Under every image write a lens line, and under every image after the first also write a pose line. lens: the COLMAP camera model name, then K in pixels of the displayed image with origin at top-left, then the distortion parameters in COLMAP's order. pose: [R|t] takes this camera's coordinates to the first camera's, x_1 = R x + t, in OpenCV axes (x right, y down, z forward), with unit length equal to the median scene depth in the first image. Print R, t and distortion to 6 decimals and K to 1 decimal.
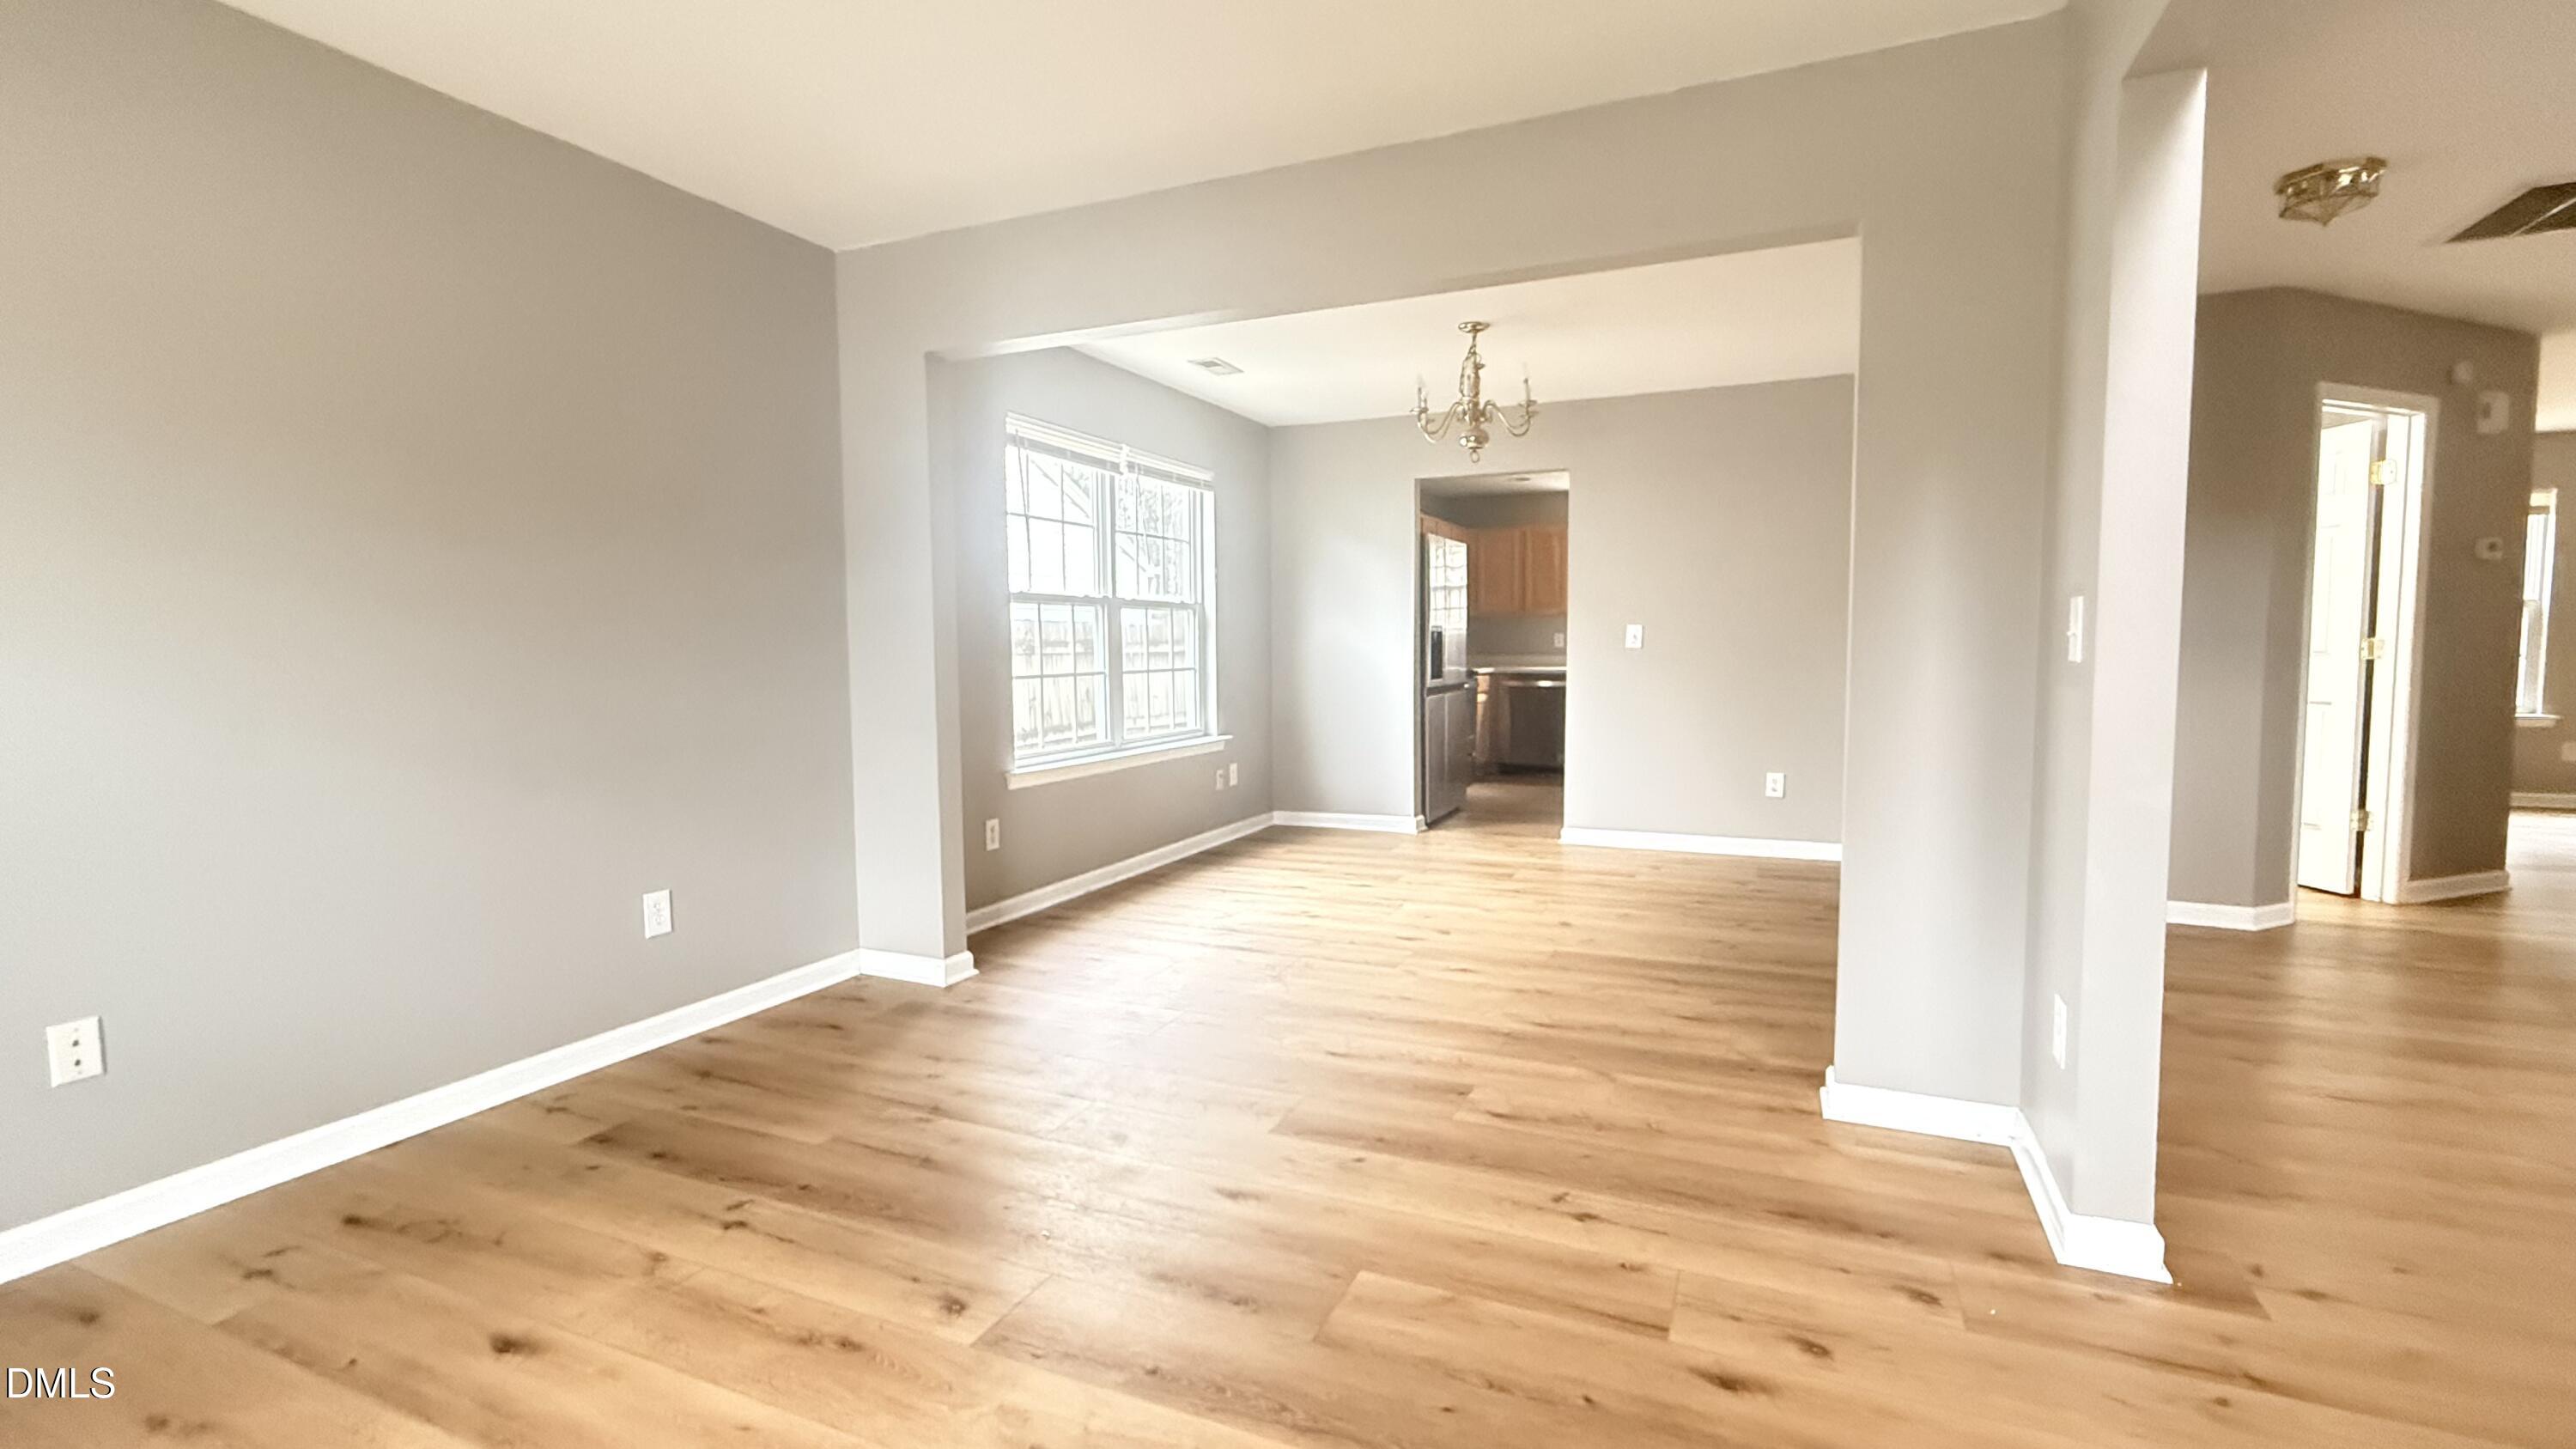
lens RADIAL K [[1128.6, 0, 1288.0], [0, 1128.6, 724.5], [0, 0, 1]] dist [0.002306, -0.000133]
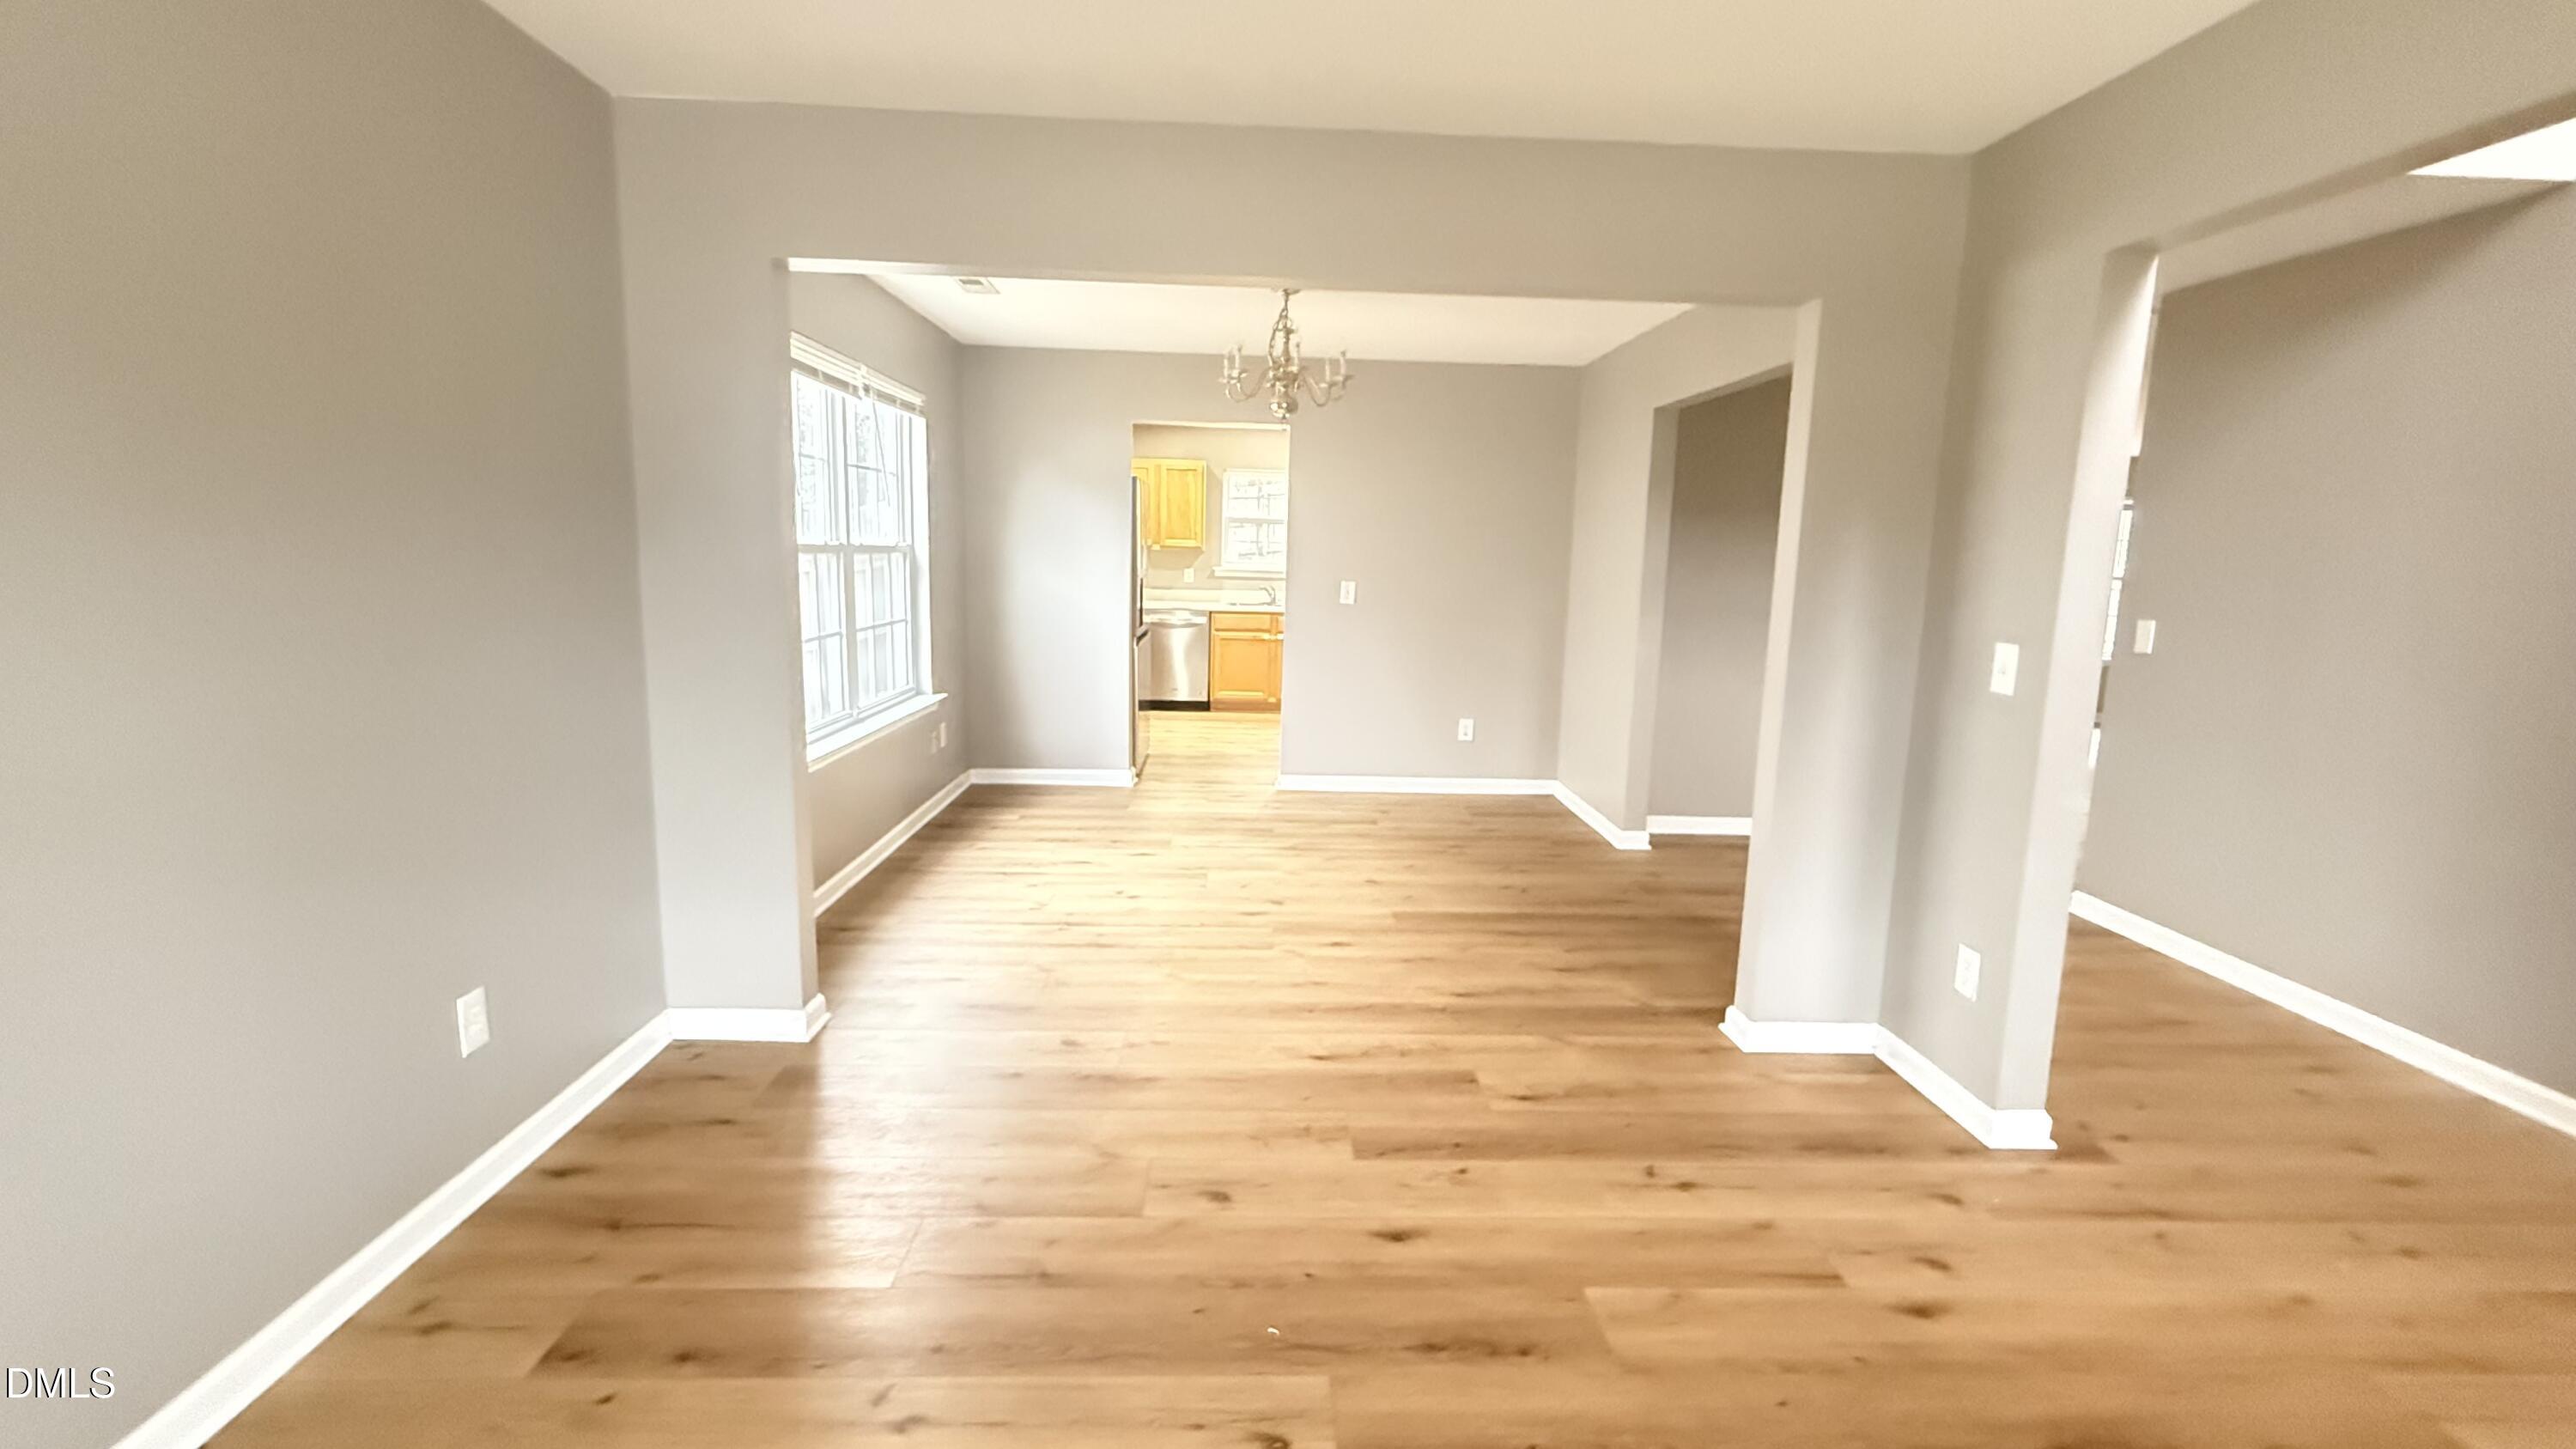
lens RADIAL K [[1128.6, 0, 1288.0], [0, 1128.6, 724.5], [0, 0, 1]] dist [0.002306, -0.000133]
pose [[0.897502, -0.035844, 0.439552, -0.406617], [-0.001779, 0.996389, 0.084883, -0.085897], [-0.441007, -0.076965, 0.894197, 0.137950]]
